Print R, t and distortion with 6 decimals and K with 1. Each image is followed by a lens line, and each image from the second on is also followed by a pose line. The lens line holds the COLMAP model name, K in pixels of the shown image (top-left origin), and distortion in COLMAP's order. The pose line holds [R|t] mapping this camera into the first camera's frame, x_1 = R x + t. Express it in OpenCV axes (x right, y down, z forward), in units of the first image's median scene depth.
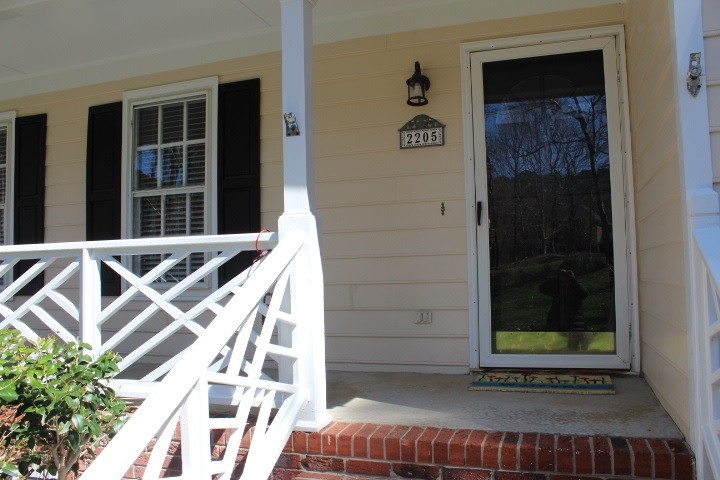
lens RADIAL K [[617.5, 0, 360.0], [0, 617.5, 240.0], [0, 0, 1]] dist [-0.089589, 0.003634]
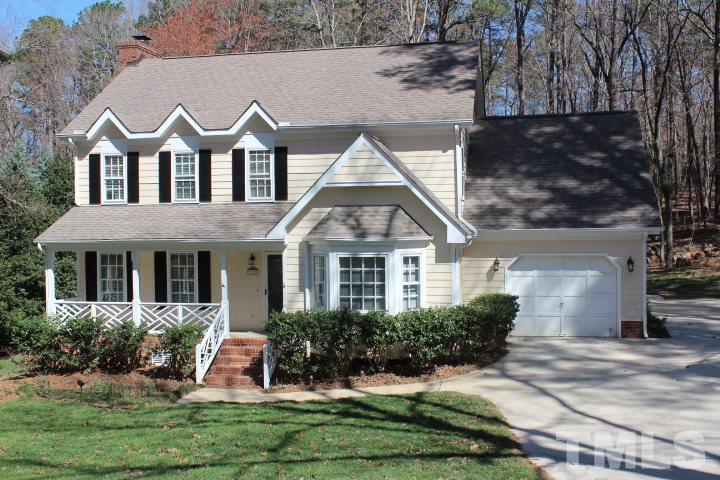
lens RADIAL K [[617.5, 0, 360.0], [0, 617.5, 240.0], [0, 0, 1]] dist [-0.089589, 0.003634]
pose [[0.982800, 0.008721, 0.184469, 0.043697], [-0.019079, 0.998334, 0.054448, -0.601045], [-0.183687, -0.057031, 0.981329, -3.045011]]
